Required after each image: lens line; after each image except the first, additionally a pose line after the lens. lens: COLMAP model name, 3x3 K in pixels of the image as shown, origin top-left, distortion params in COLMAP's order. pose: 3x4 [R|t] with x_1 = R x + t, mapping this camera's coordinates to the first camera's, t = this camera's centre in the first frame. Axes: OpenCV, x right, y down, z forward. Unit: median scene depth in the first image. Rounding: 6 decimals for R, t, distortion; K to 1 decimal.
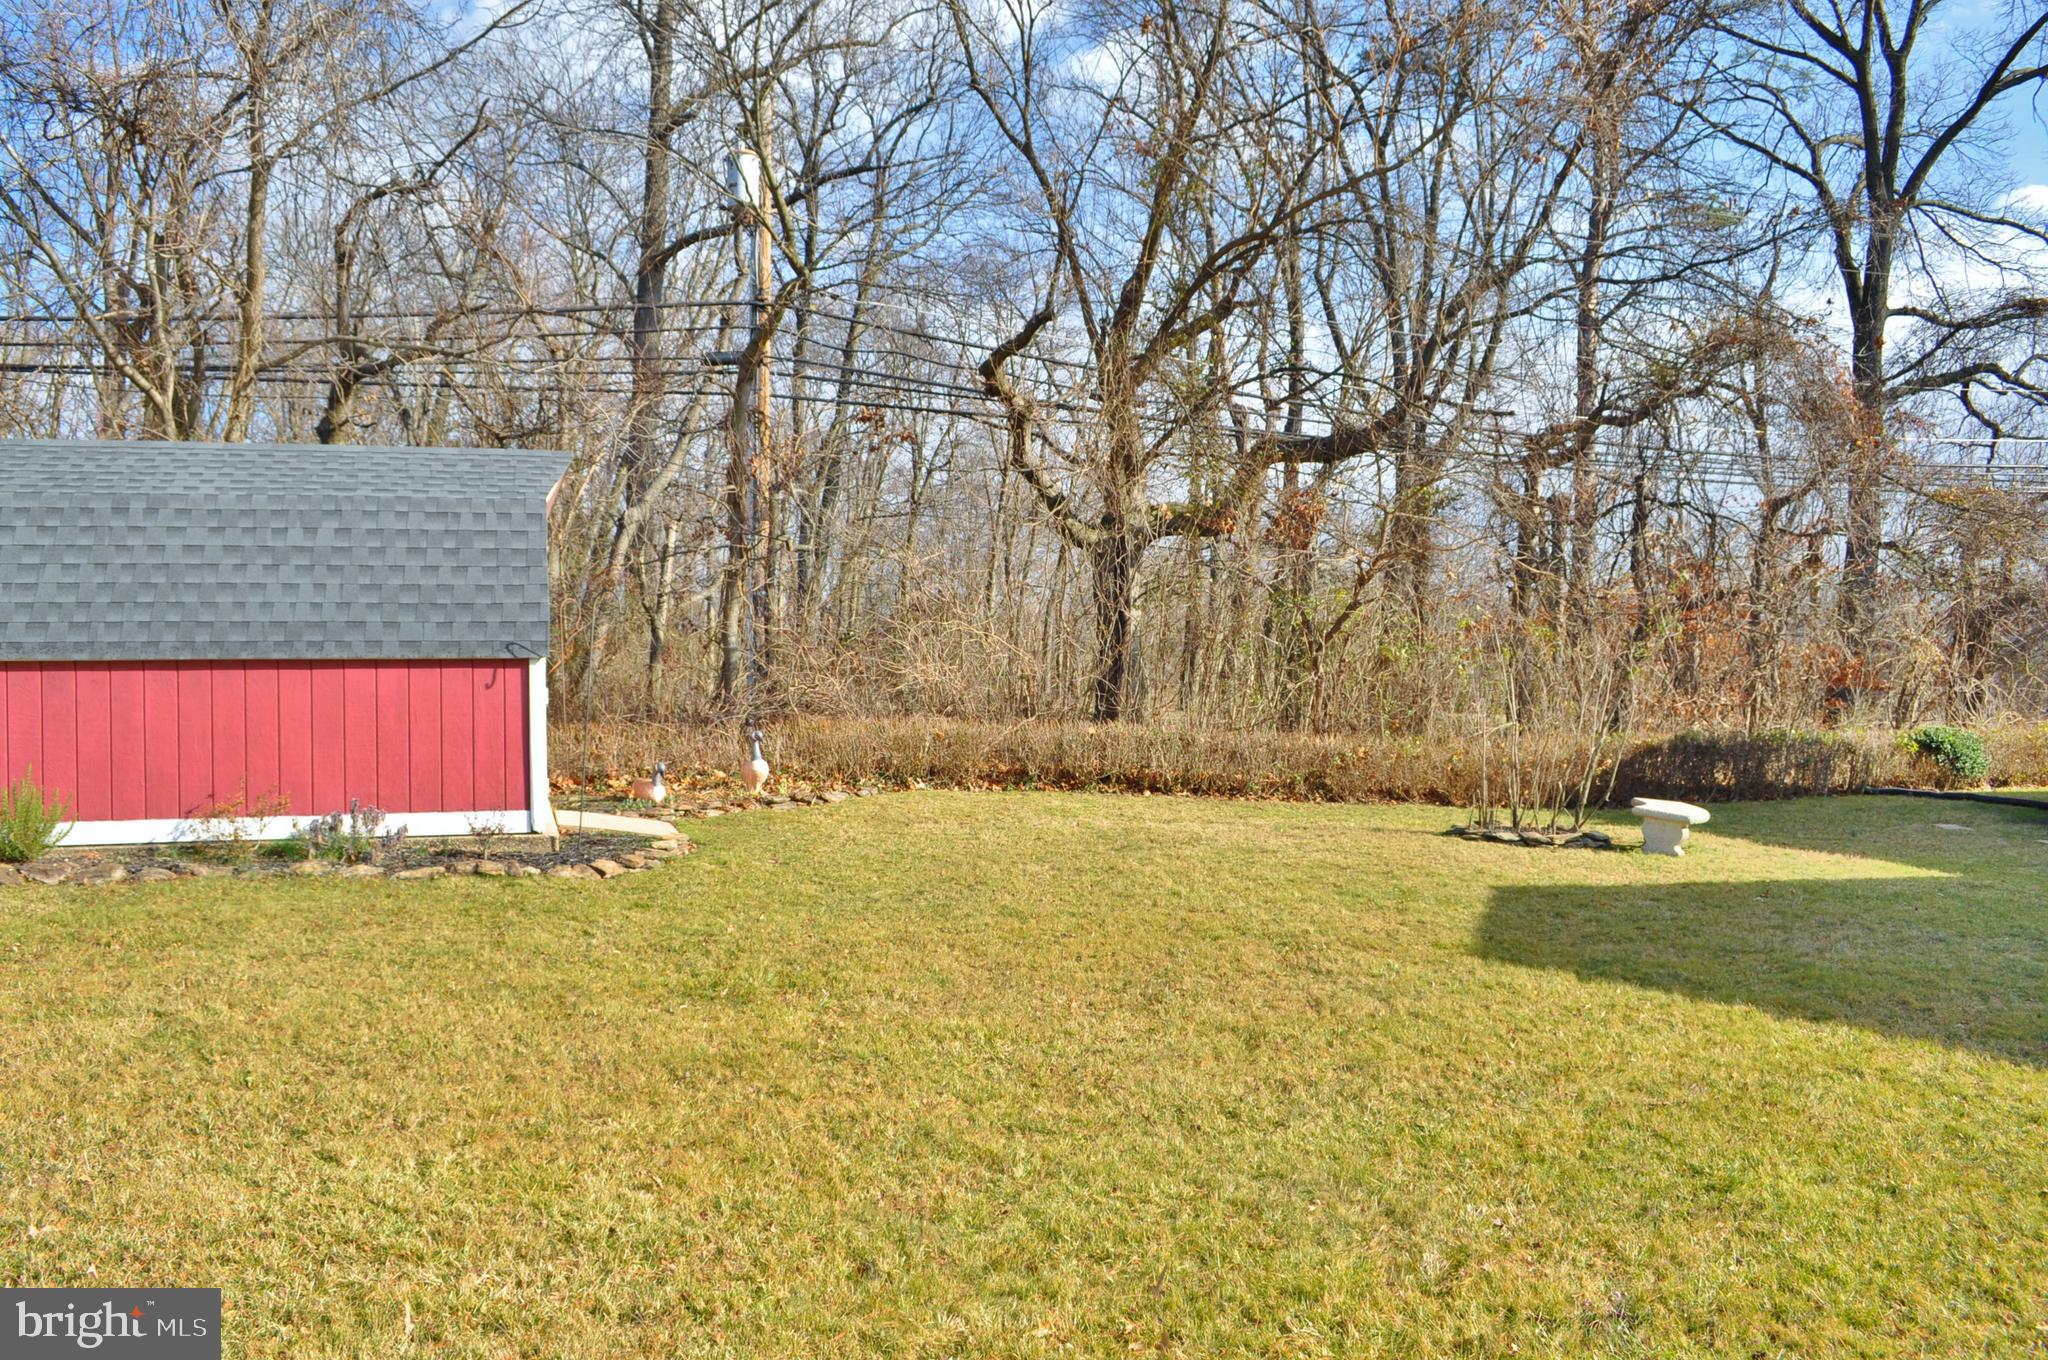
lens RADIAL K [[1609.1, 0, 1023.8], [0, 1609.1, 684.1], [0, 0, 1]] dist [-0.084490, 0.013683]
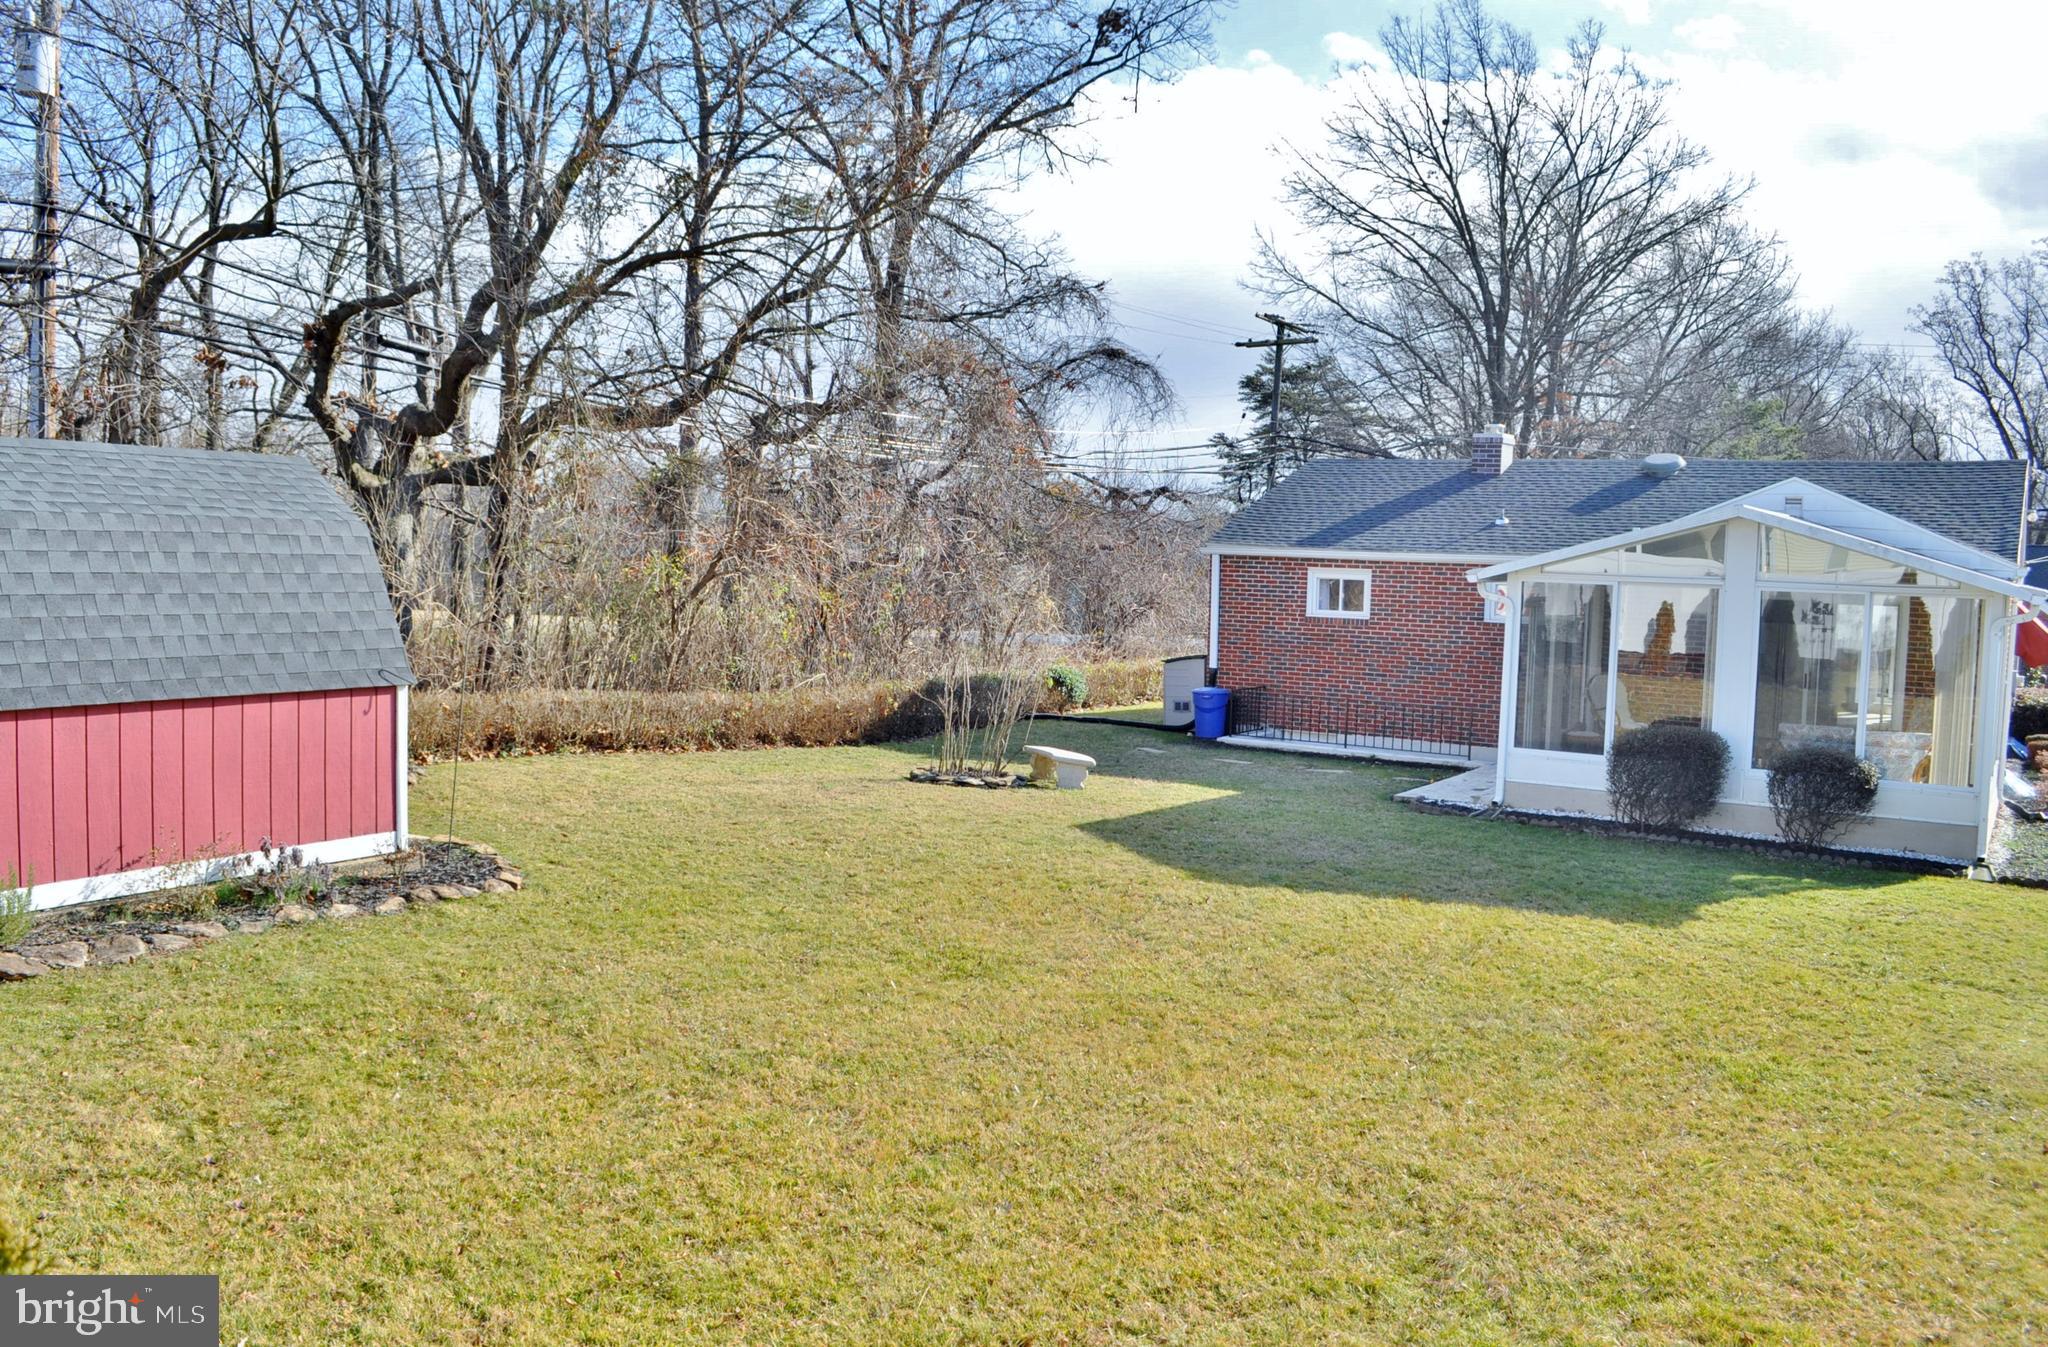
lens RADIAL K [[1626.5, 0, 1024.0], [0, 1626.5, 673.5], [0, 0, 1]] dist [-0.076408, -0.005672]
pose [[0.746417, -0.021081, 0.665144, -0.288113], [-0.027037, 0.997712, 0.061963, -0.040654], [-0.664929, -0.064234, 0.744139, -0.017568]]
